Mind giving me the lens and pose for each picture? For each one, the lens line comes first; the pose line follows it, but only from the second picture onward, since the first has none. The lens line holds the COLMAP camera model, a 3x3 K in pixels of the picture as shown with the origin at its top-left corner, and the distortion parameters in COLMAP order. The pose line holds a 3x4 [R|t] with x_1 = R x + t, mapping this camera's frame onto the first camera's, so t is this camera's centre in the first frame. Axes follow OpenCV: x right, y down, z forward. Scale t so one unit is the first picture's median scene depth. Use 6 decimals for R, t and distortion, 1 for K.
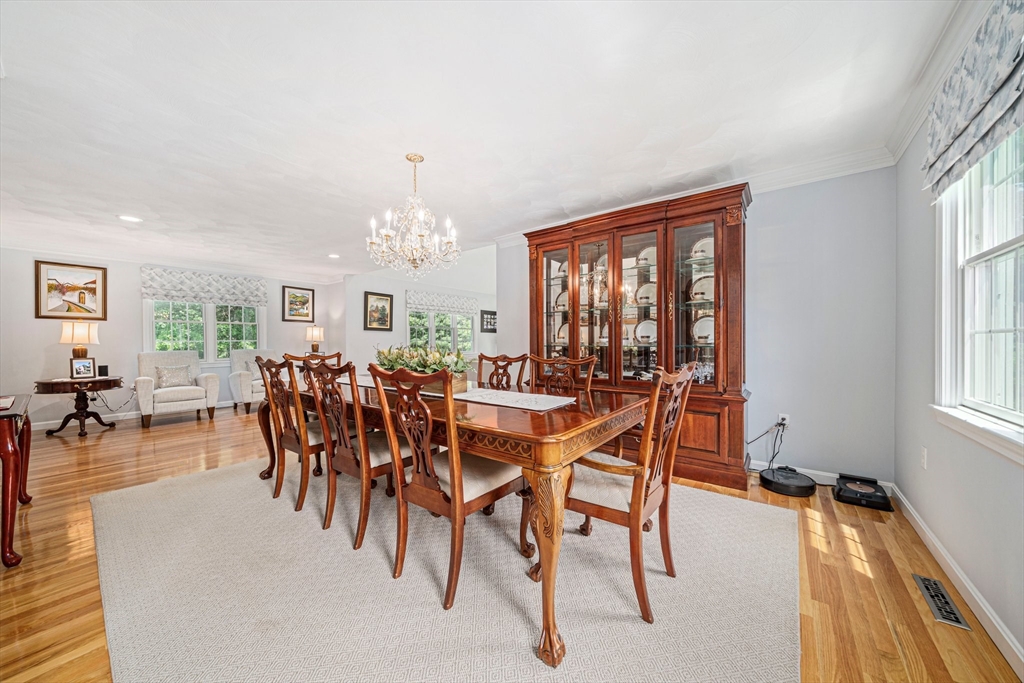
lens RADIAL K [[358.2, 0, 512.2], [0, 358.2, 344.4], [0, 0, 1]] dist [-0.002469, -0.000344]
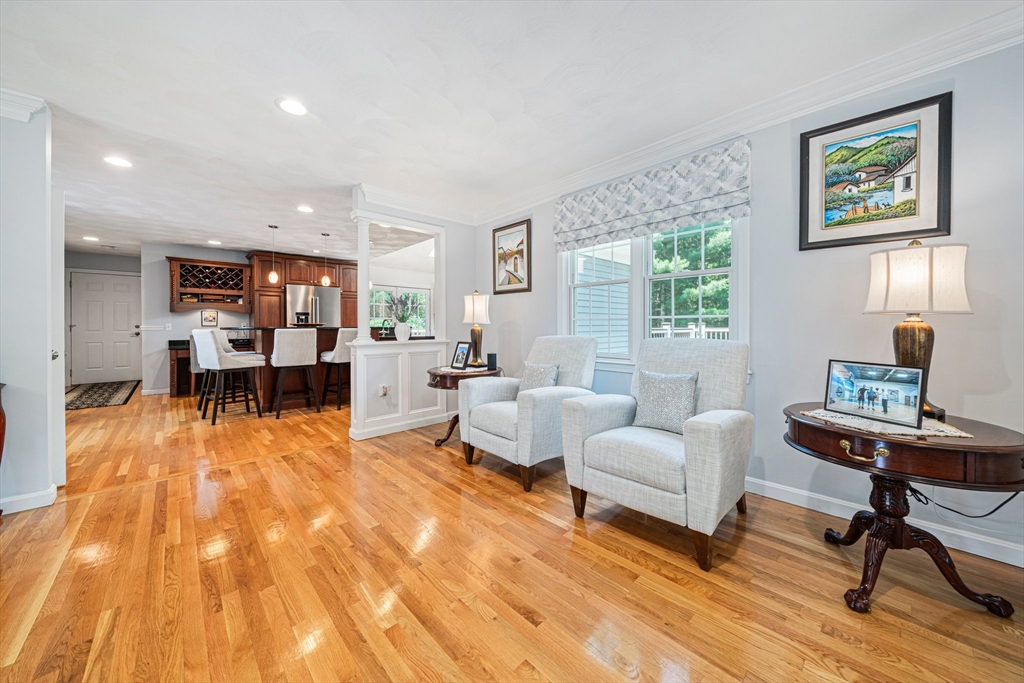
lens RADIAL K [[358.2, 0, 510.7], [0, 358.2, 324.2], [0, 0, 1]] dist [-0.002469, -0.000344]
pose [[-0.114042, 0.000878, -0.993476, -0.593667], [-0.004063, 0.999991, 0.001350, -0.000939], [0.993468, 0.004190, -0.114037, 1.520873]]
